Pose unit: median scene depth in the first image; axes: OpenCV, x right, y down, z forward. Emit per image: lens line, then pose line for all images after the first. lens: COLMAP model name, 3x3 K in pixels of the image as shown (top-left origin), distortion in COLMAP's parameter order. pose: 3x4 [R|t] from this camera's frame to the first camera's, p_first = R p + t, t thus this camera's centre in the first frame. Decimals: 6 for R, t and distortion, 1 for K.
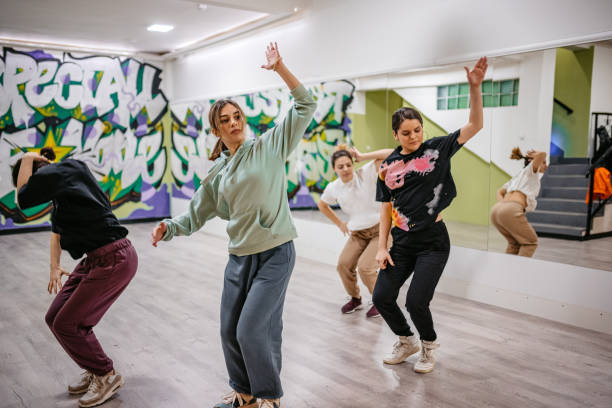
lens RADIAL K [[580.3, 0, 307.1], [0, 580.3, 198.5], [0, 0, 1]] dist [-0.048247, 0.091092]
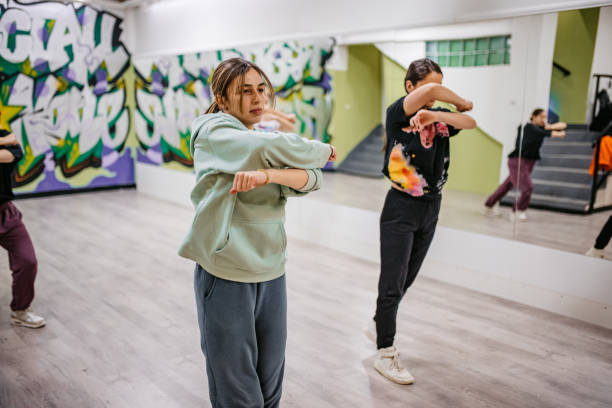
lens RADIAL K [[586.5, 0, 303.9], [0, 586.5, 203.5], [0, 0, 1]] dist [-0.057041, 0.092216]
pose [[0.998188, 0.000151, 0.060180, -0.028392], [-0.005375, 0.996224, 0.086653, -0.019860], [-0.059940, -0.086819, 0.994419, 0.072936]]
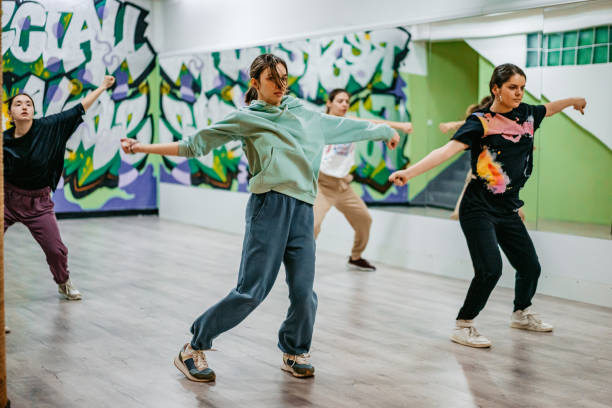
lens RADIAL K [[930.5, 0, 319.6], [0, 930.5, 203.6], [0, 0, 1]] dist [0.107894, -0.642923]
pose [[0.999102, 0.013897, -0.040032, 0.021410], [-0.014172, 0.999878, -0.006588, 0.031137], [0.039936, 0.007150, 0.999177, -0.199061]]
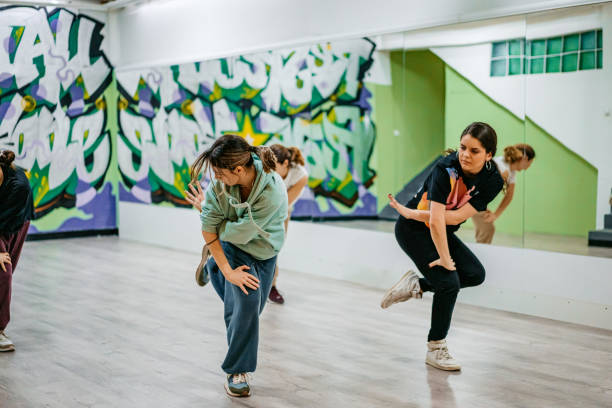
lens RADIAL K [[933.6, 0, 306.0], [0, 933.6, 204.6], [0, 0, 1]] dist [0.161508, -0.905409]
pose [[0.999935, -0.006511, -0.009362, 0.008771], [0.006347, 0.999827, -0.017464, 0.024424], [0.009474, 0.017403, 0.999804, -0.163628]]
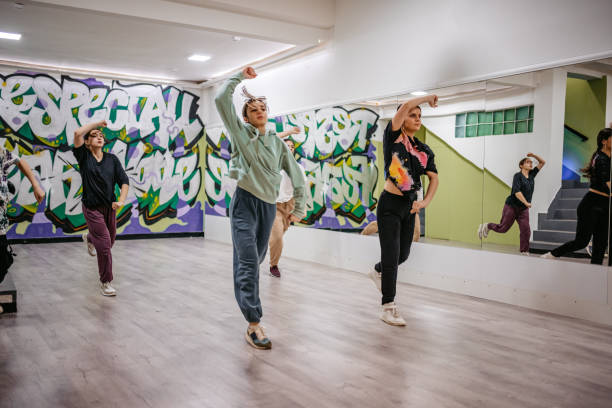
lens RADIAL K [[586.5, 0, 303.9], [0, 586.5, 203.5], [0, 0, 1]] dist [-0.057041, 0.092216]
pose [[0.997959, 0.017462, -0.061417, 0.017406], [-0.020699, 0.998408, -0.052463, 0.032546], [0.060403, 0.053627, 0.996732, -0.078881]]
